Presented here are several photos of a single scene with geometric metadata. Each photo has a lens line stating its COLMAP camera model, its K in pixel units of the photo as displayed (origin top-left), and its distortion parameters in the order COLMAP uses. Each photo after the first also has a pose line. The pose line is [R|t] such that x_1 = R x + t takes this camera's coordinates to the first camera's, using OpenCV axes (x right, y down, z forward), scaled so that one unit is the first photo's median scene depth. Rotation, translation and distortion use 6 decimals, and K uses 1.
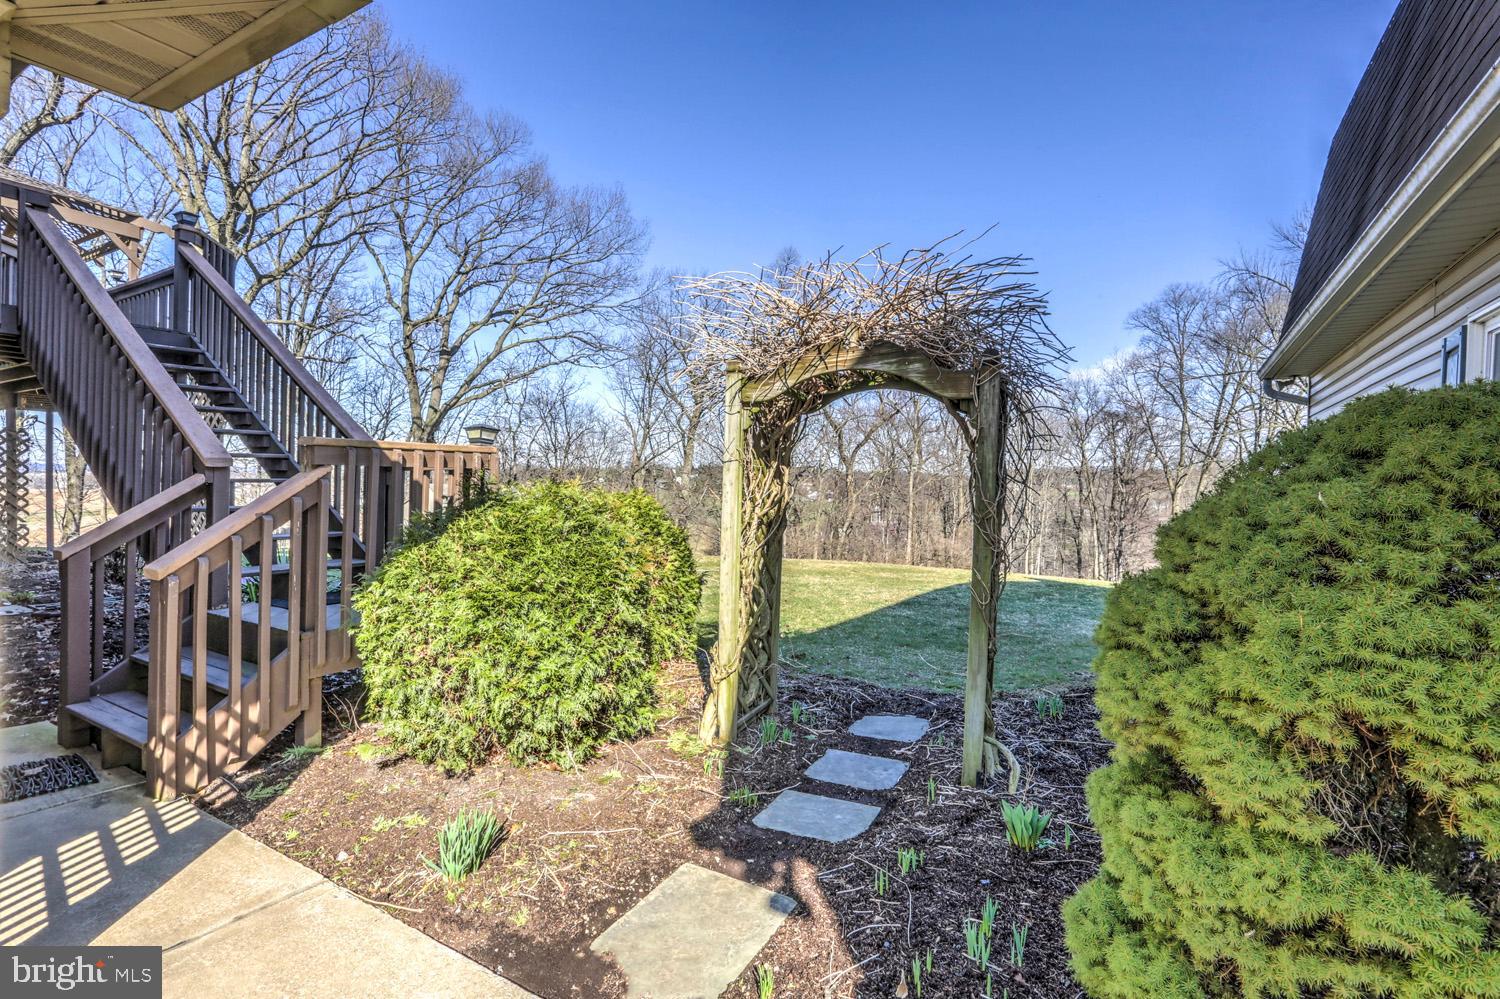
lens RADIAL K [[724.6, 0, 743.4], [0, 724.6, 496.4], [0, 0, 1]] dist [-0.065413, 0.024867]
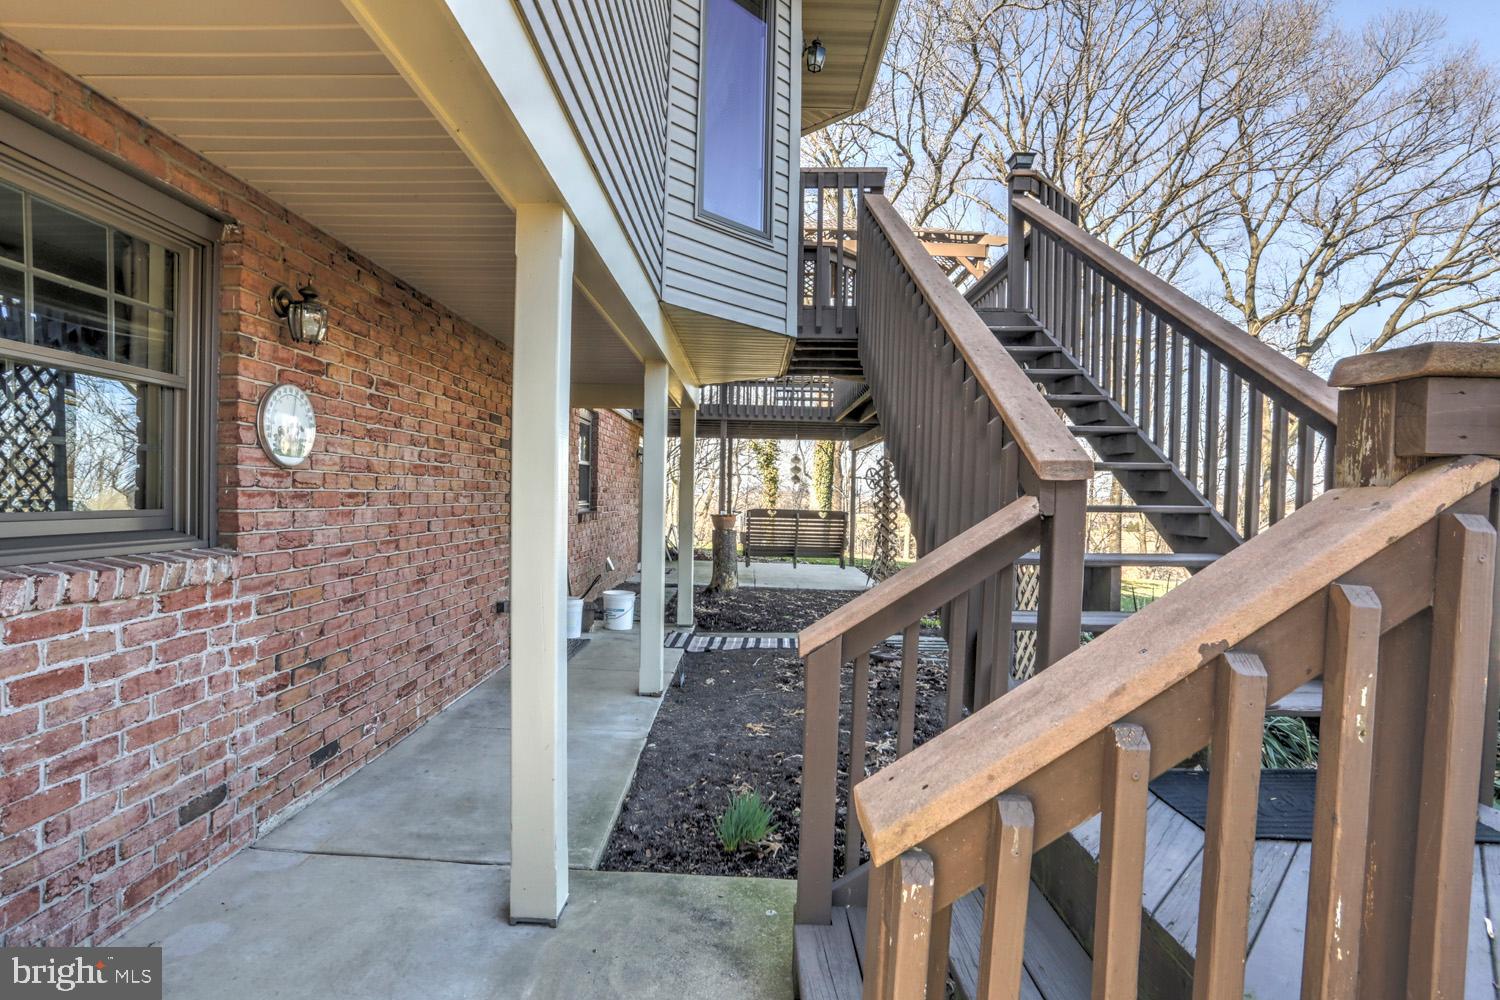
lens RADIAL K [[724.6, 0, 743.4], [0, 724.6, 496.9], [0, 0, 1]] dist [-0.065413, 0.024867]
pose [[0.497760, 0.000433, -0.867315, -0.047346], [-0.029413, 0.999433, -0.016382, -0.001884], [0.866816, 0.033664, 0.497490, 0.062281]]
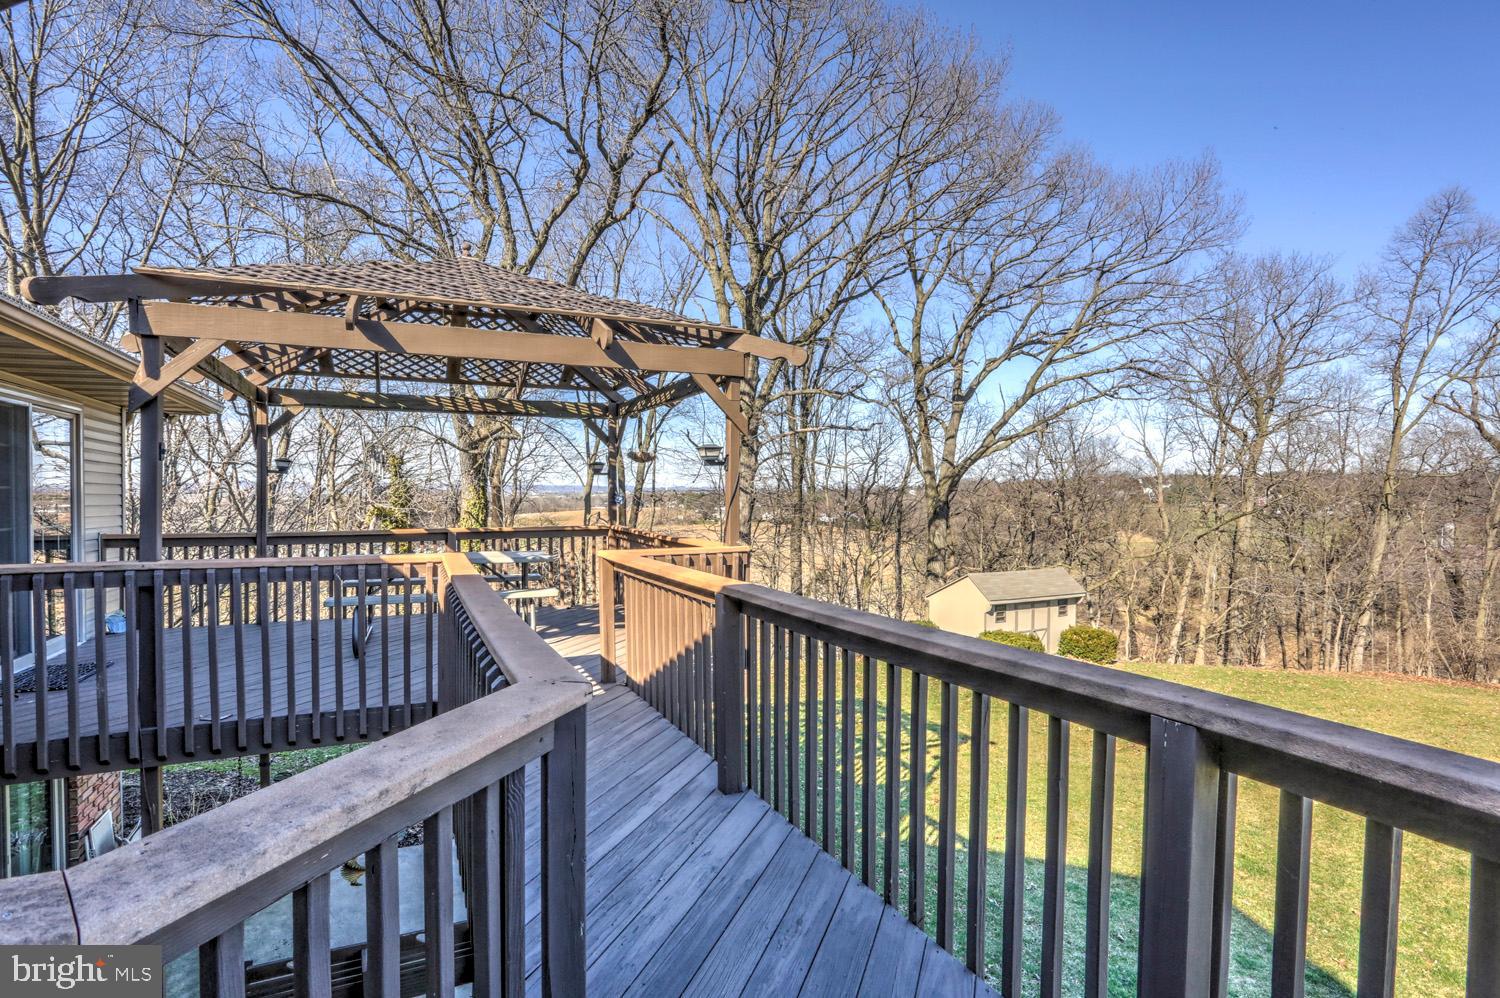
lens RADIAL K [[717.7, 0, 742.3], [0, 717.7, 503.1], [0, 0, 1]] dist [-0.070335, 0.024535]
pose [[0.824516, -0.006763, -0.565798, -0.161666], [0.003977, 0.999973, -0.006158, -0.077419], [0.565824, 0.002827, 0.824521, 0.160218]]
